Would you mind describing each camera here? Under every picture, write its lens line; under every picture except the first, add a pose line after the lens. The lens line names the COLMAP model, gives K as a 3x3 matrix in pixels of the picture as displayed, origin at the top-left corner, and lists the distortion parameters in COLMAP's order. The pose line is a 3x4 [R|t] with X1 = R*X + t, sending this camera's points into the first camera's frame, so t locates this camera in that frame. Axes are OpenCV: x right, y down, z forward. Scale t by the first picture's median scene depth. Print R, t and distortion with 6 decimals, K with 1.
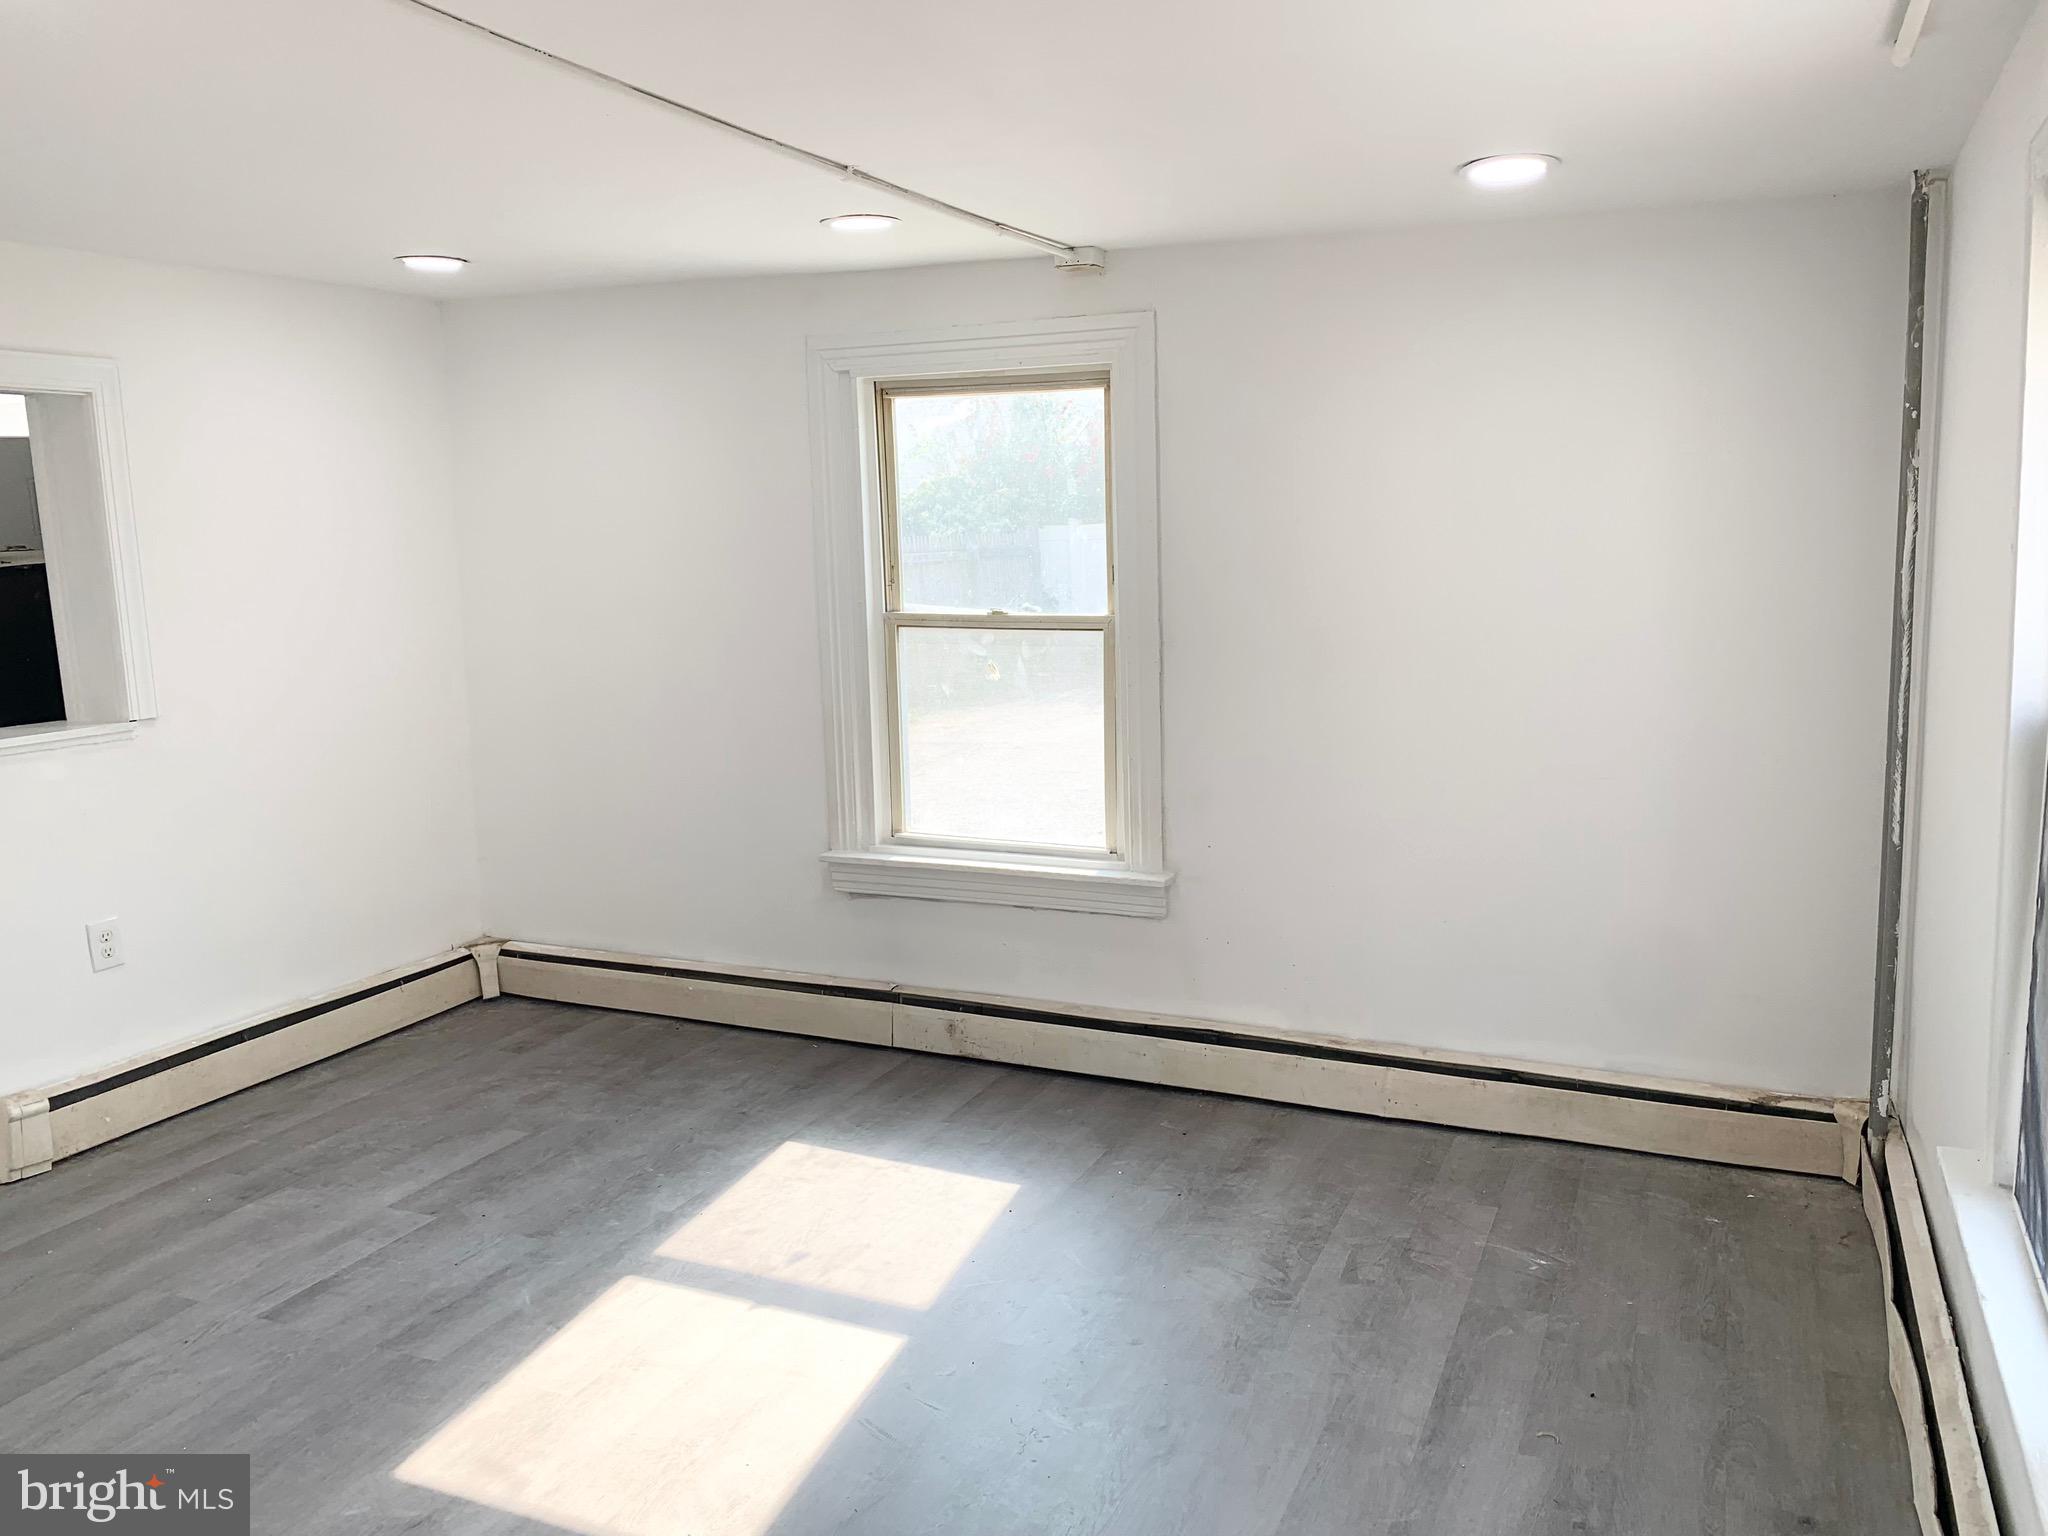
lens RADIAL K [[1555.7, 0, 1033.1], [0, 1555.7, 739.4], [0, 0, 1]] dist [0.040785, -0.008903]
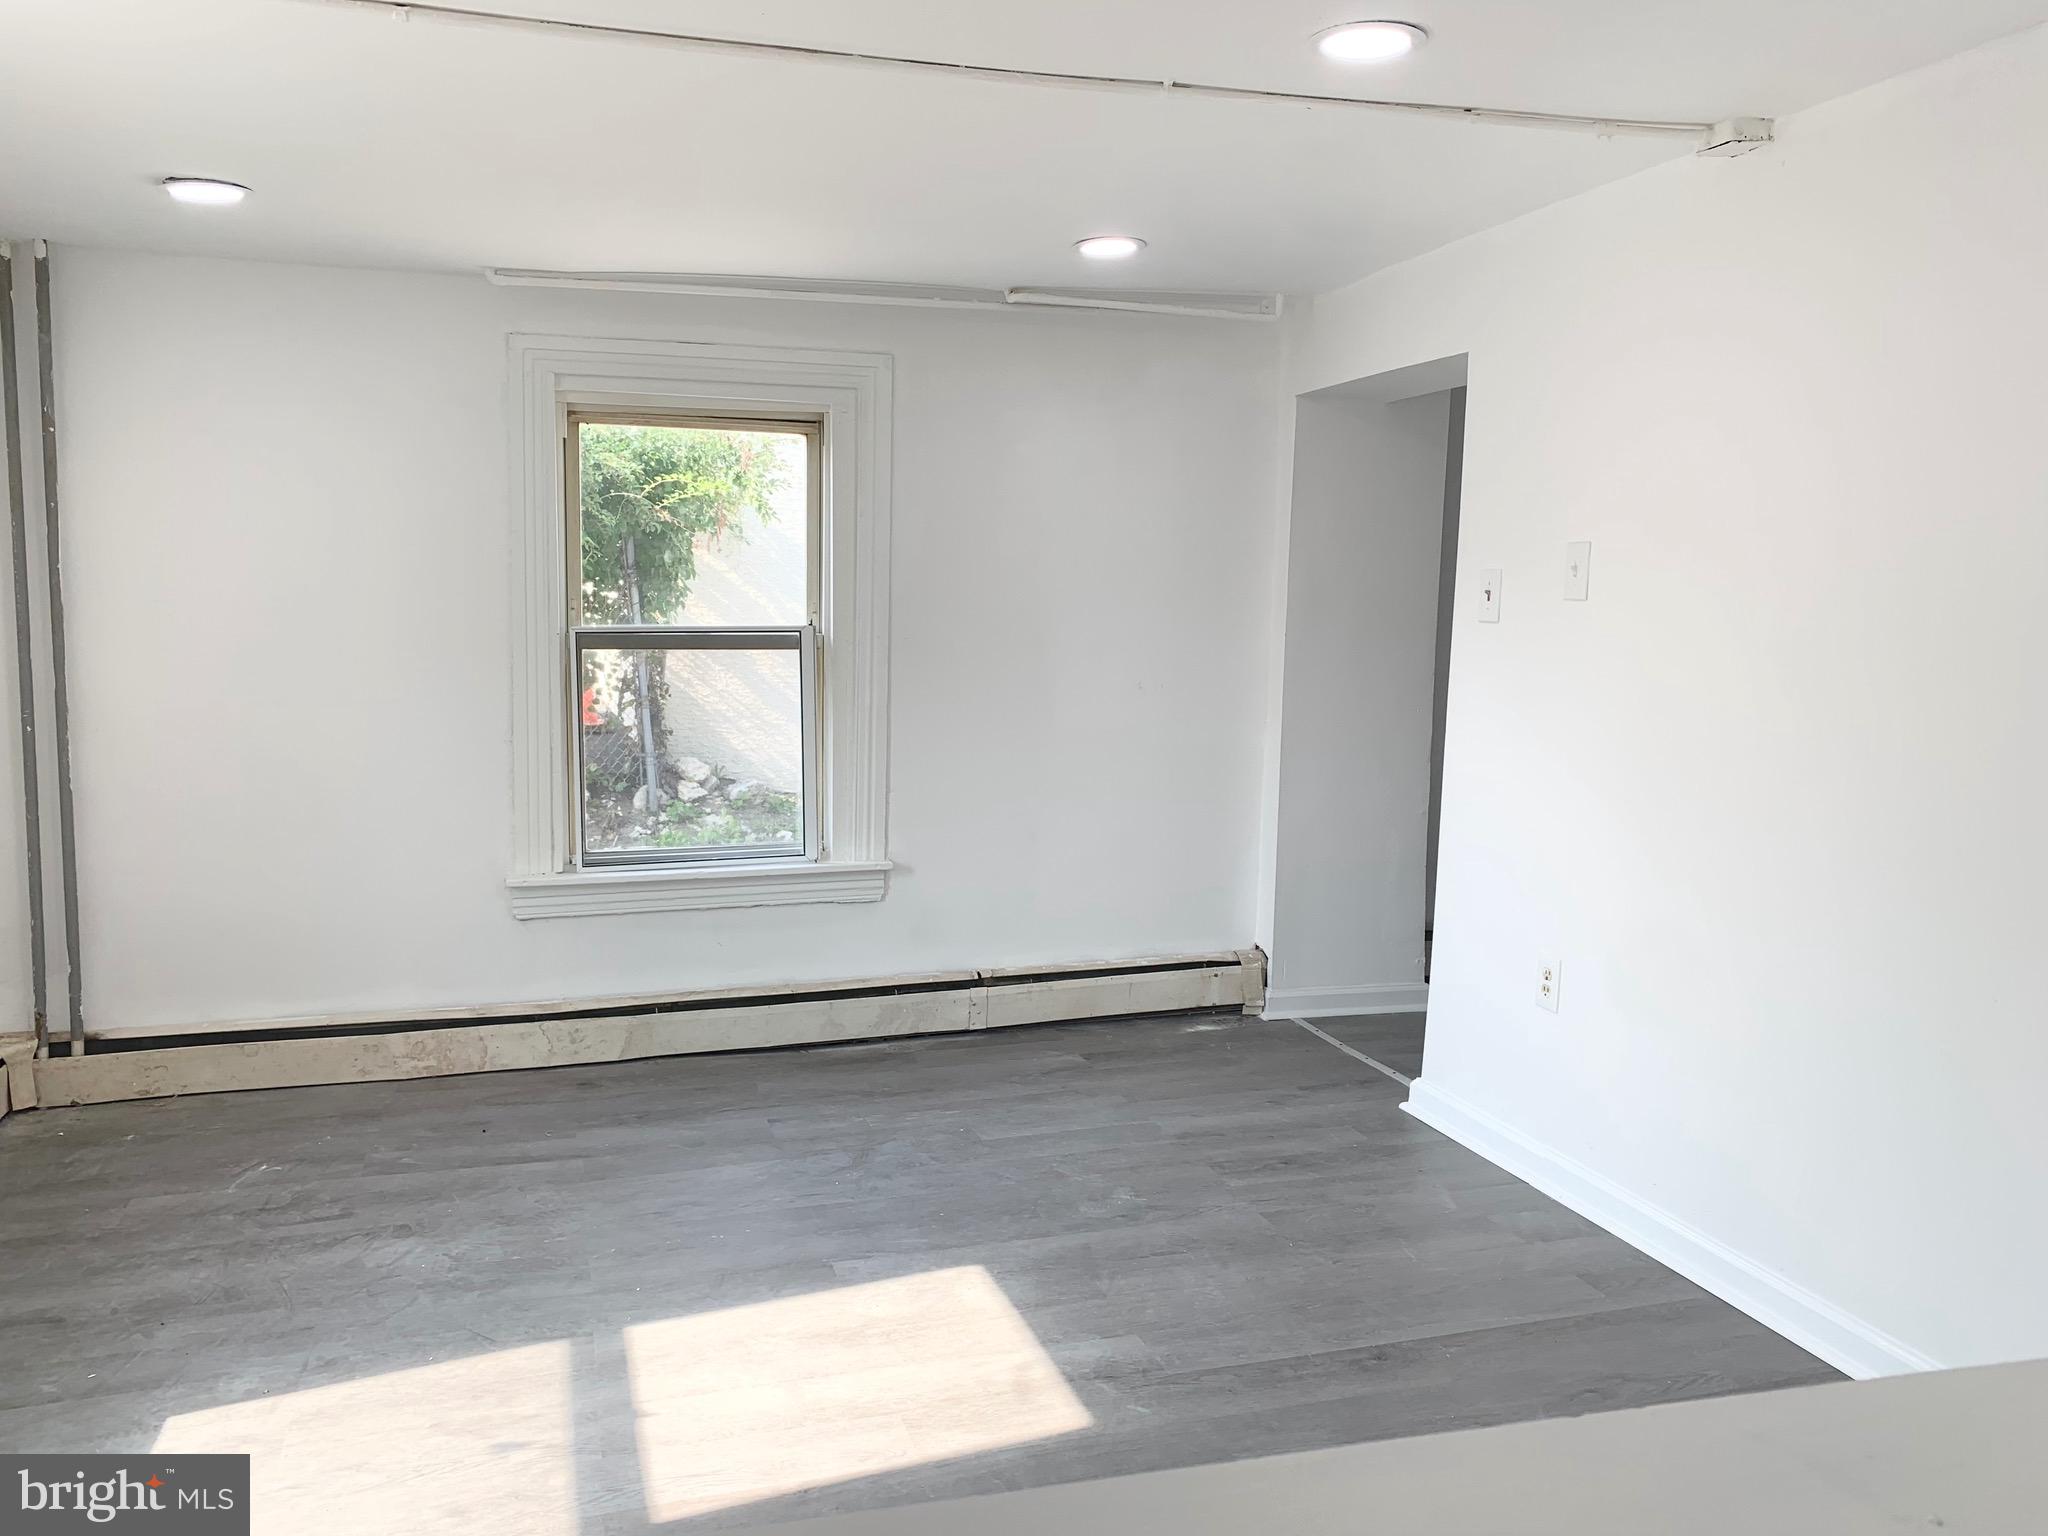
lens RADIAL K [[1568.4, 0, 995.8], [0, 1568.4, 761.9], [0, 0, 1]] dist [0.103407, -0.130804]
pose [[-0.639775, -0.068649, 0.765490, -0.808181], [0.104633, 0.978950, 0.175241, -0.091891], [-0.761407, 0.192210, -0.619124, 1.157012]]
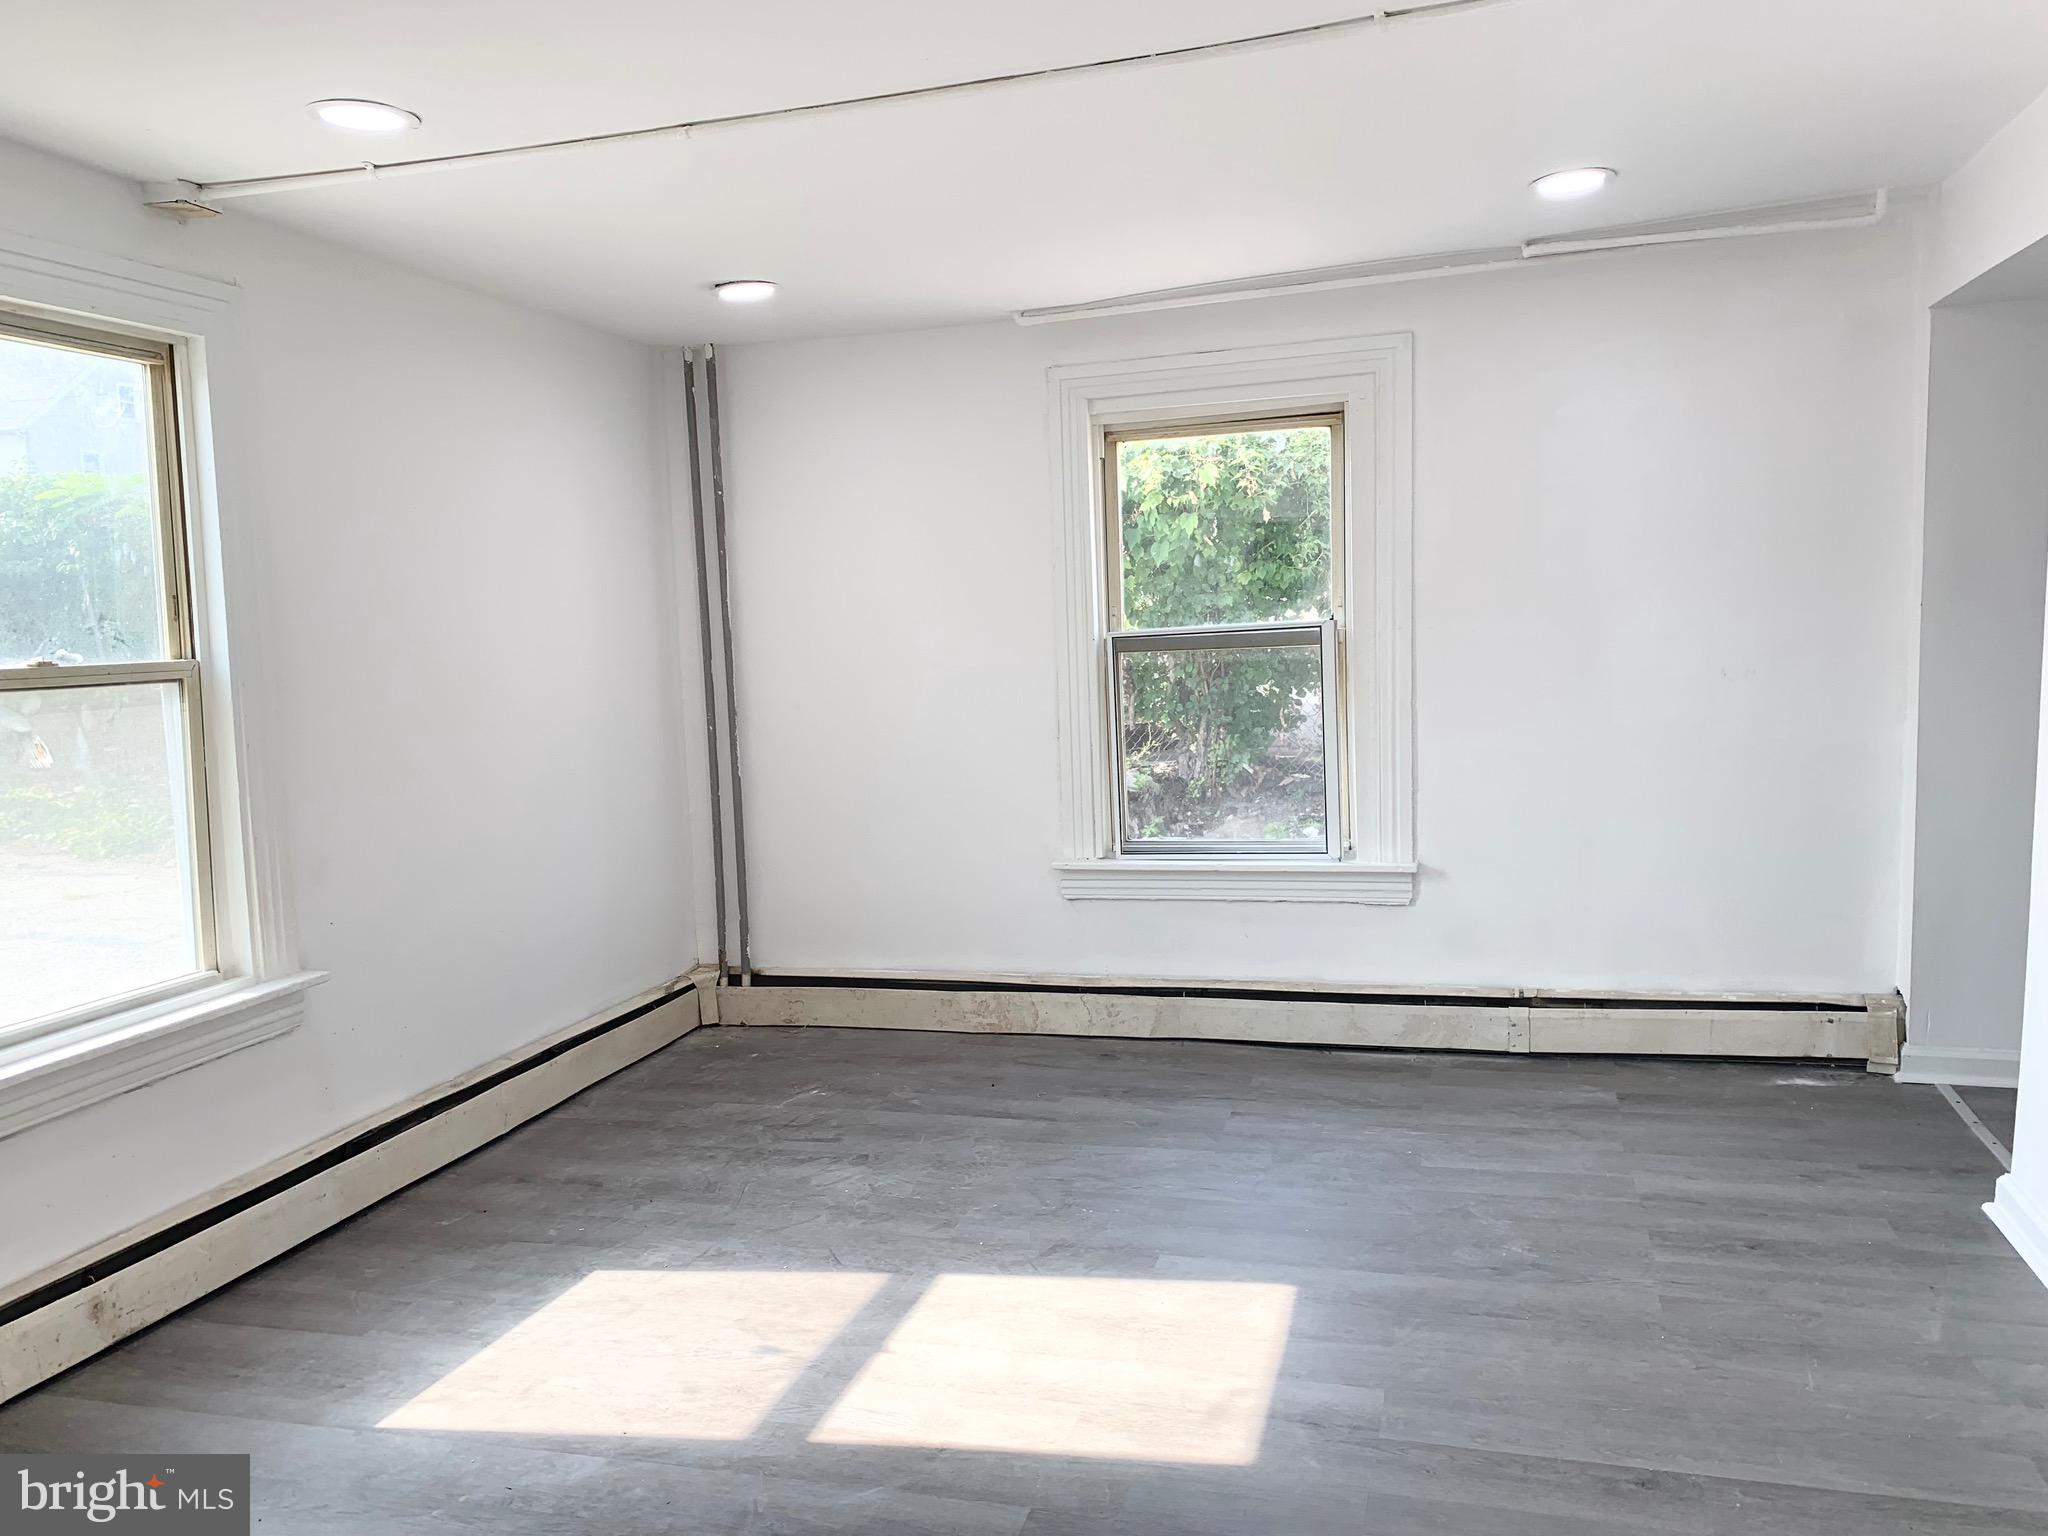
lens RADIAL K [[1555.7, 0, 1033.1], [0, 1555.7, 739.4], [0, 0, 1]] dist [0.040785, -0.008903]
pose [[-0.122151, -0.060354, 0.990675, -0.938113], [0.174113, 0.981368, 0.081255, -0.039157], [-0.977120, 0.182415, -0.109367, 0.837117]]
